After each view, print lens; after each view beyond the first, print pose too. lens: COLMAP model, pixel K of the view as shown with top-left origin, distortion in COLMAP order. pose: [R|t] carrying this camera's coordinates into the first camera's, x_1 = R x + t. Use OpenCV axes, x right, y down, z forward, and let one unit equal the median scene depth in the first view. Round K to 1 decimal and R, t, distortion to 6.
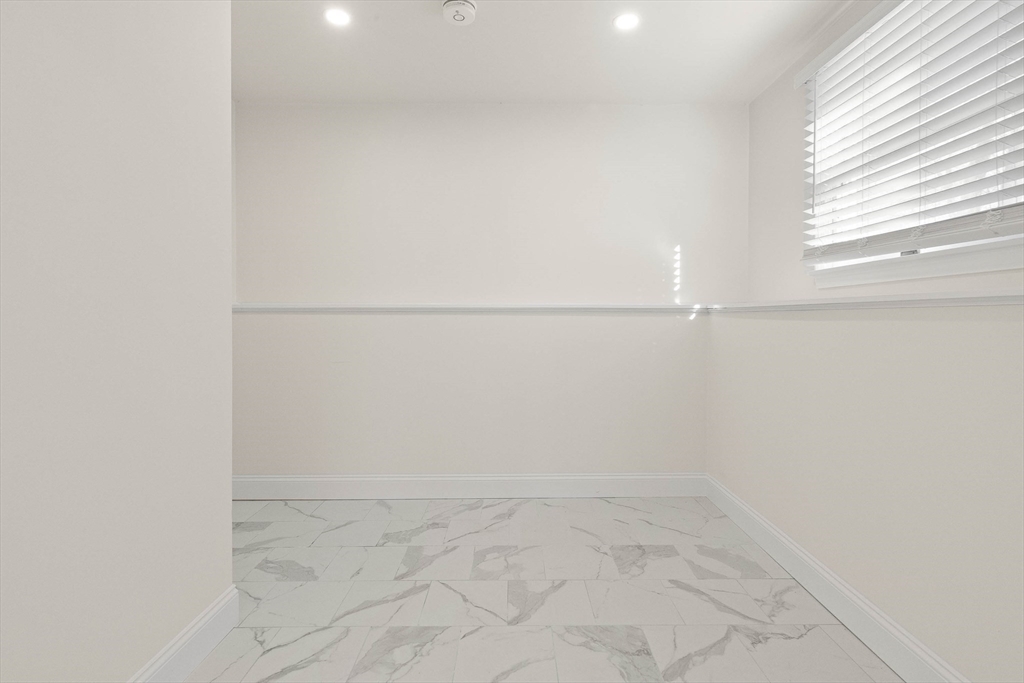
lens RADIAL K [[484.7, 0, 512.0], [0, 484.7, 341.5], [0, 0, 1]] dist [-0.002731, -0.001038]
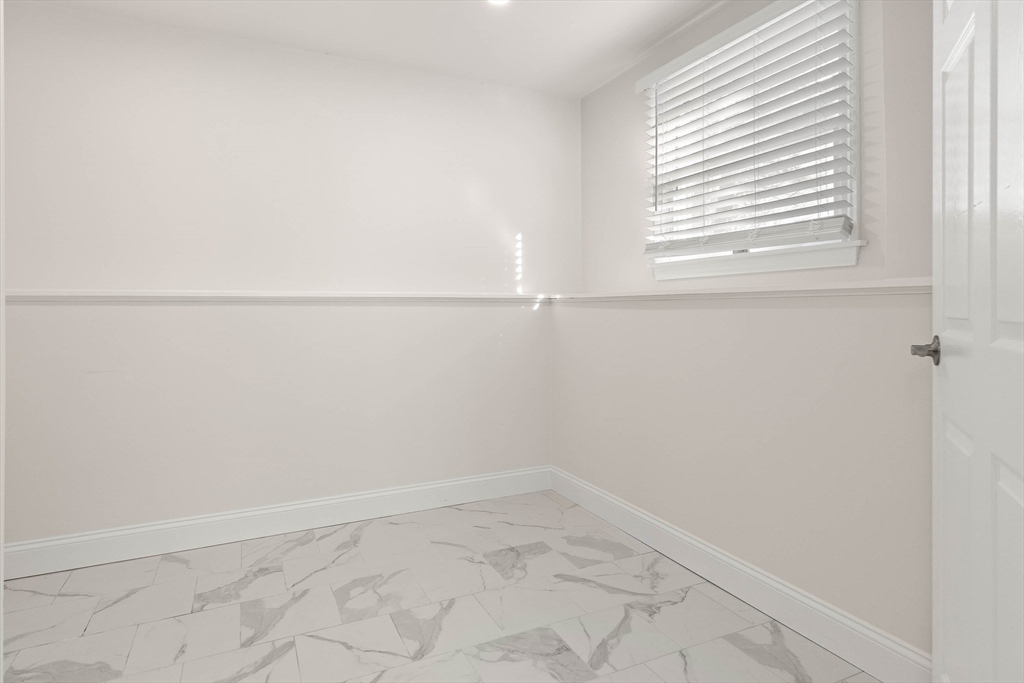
lens RADIAL K [[546.5, 0, 510.7], [0, 546.5, 327.7], [0, 0, 1]] dist [0.004426, 0.000014]
pose [[0.914235, -0.019389, 0.404720, -0.174090], [0.025426, 0.999631, -0.009547, 0.000274], [-0.404386, 0.019019, 0.914391, 0.013247]]
